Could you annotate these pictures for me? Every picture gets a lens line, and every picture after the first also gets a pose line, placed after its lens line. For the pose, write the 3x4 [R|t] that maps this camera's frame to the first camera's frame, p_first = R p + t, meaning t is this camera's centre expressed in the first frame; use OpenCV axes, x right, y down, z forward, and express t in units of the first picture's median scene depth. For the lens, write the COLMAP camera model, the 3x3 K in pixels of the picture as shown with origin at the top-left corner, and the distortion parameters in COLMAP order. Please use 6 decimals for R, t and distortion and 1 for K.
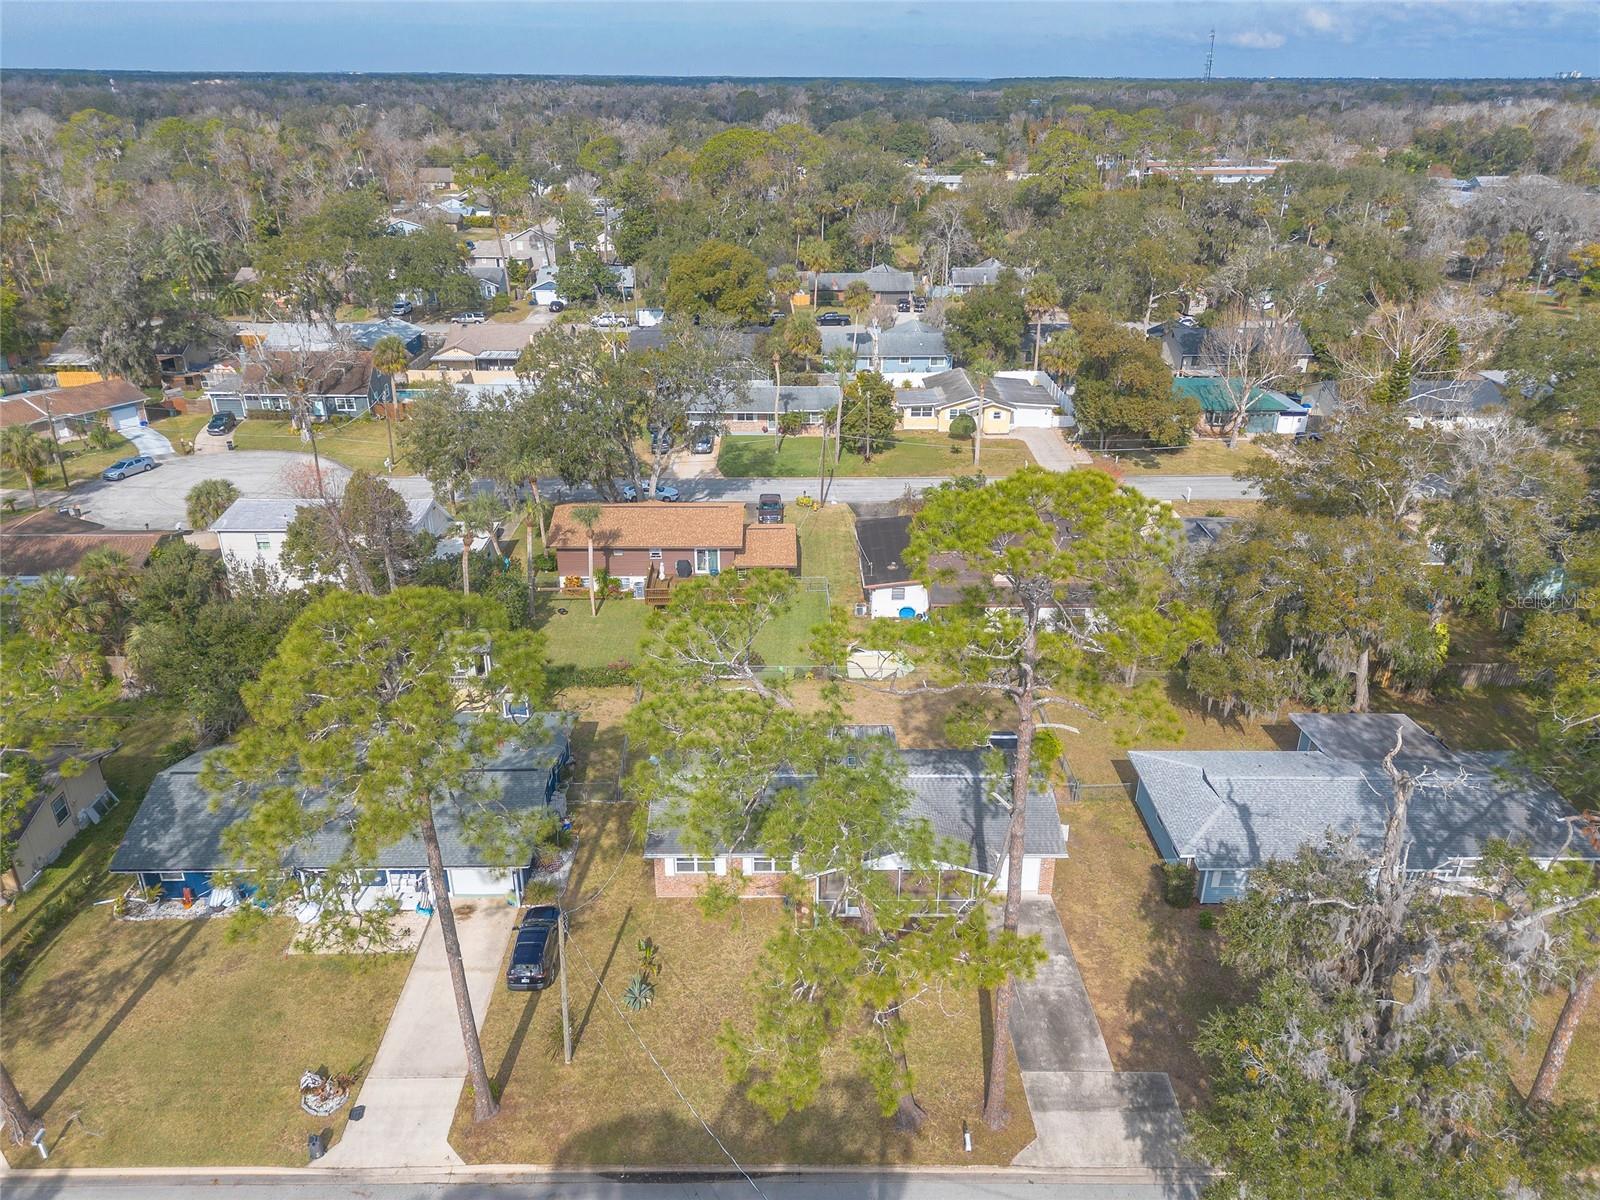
lens RADIAL K [[1135.5, 0, 800.0], [0, 1135.5, 600.0], [0, 0, 1]] dist [0.084056, -0.079391]
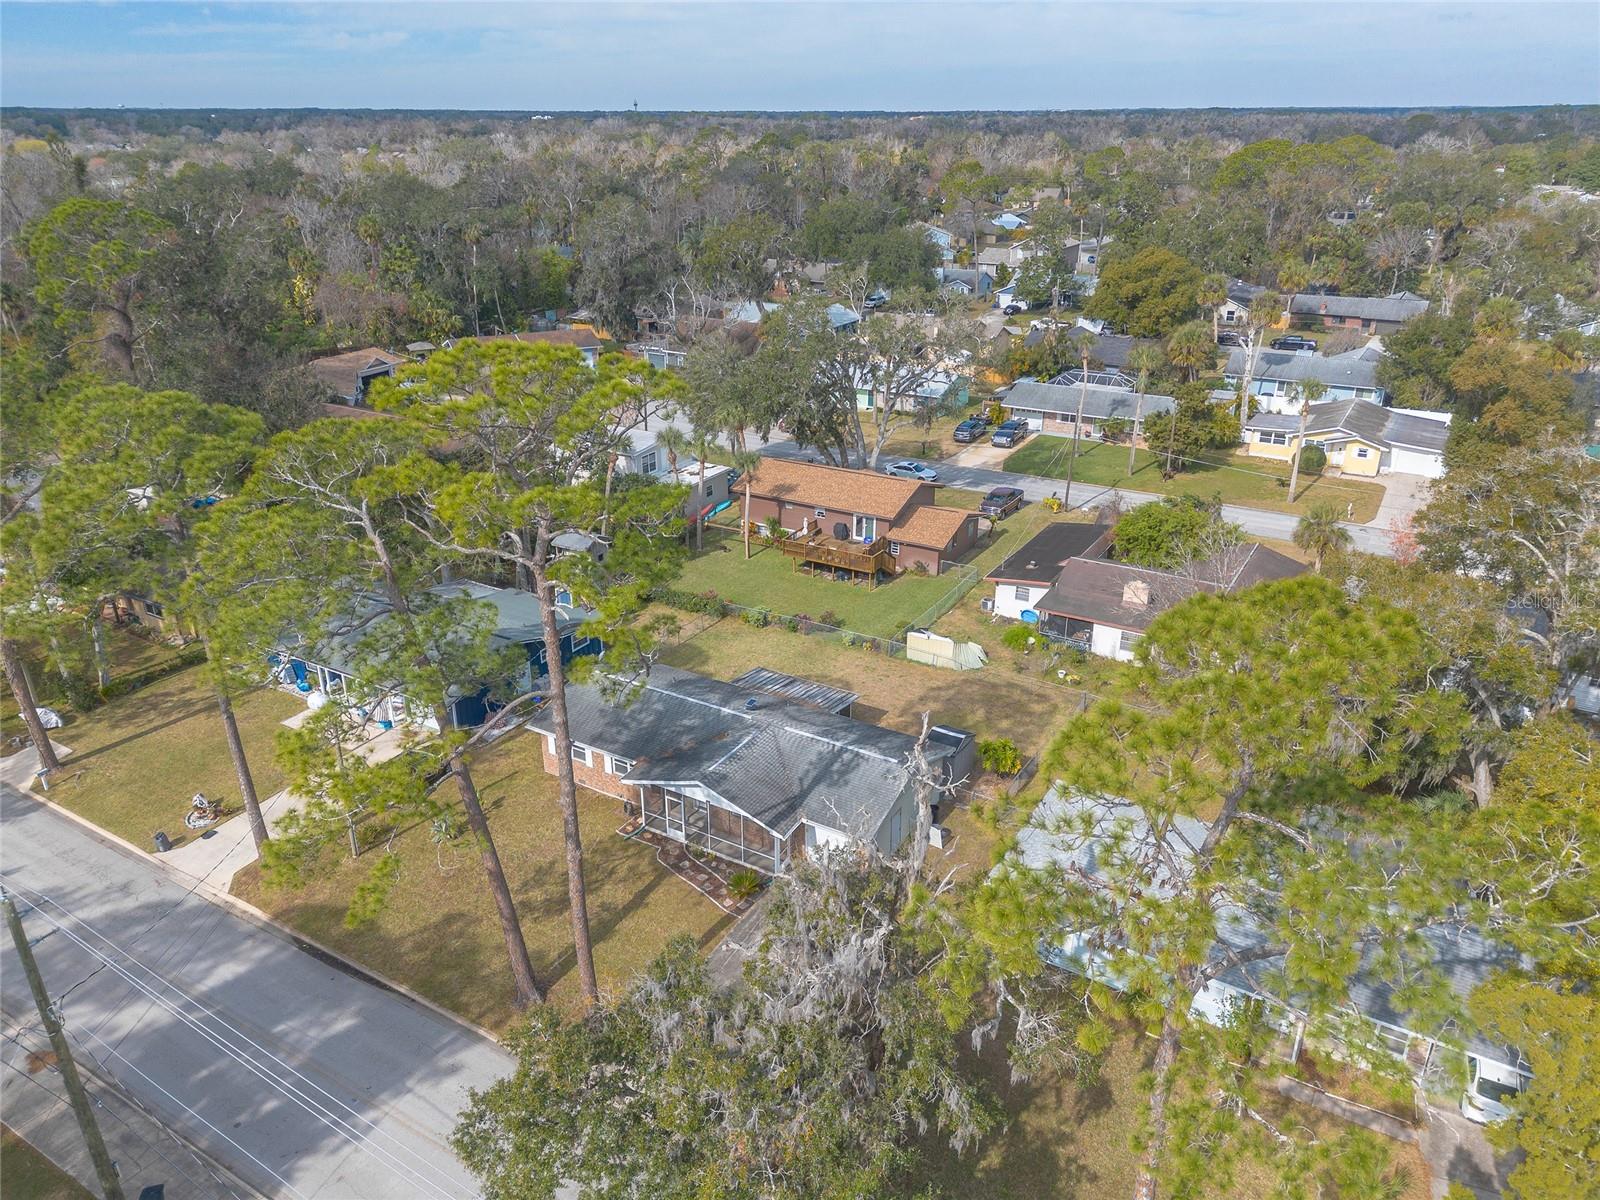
lens RADIAL K [[1148.0, 0, 800.0], [0, 1148.0, 600.0], [0, 0, 1]] dist [0.049573, -0.050950]
pose [[0.850036, 0.198823, -0.487757, 0.372524], [-0.212673, 0.976736, 0.027509, 0.011526], [0.481880, 0.080349, 0.872546, 0.096284]]
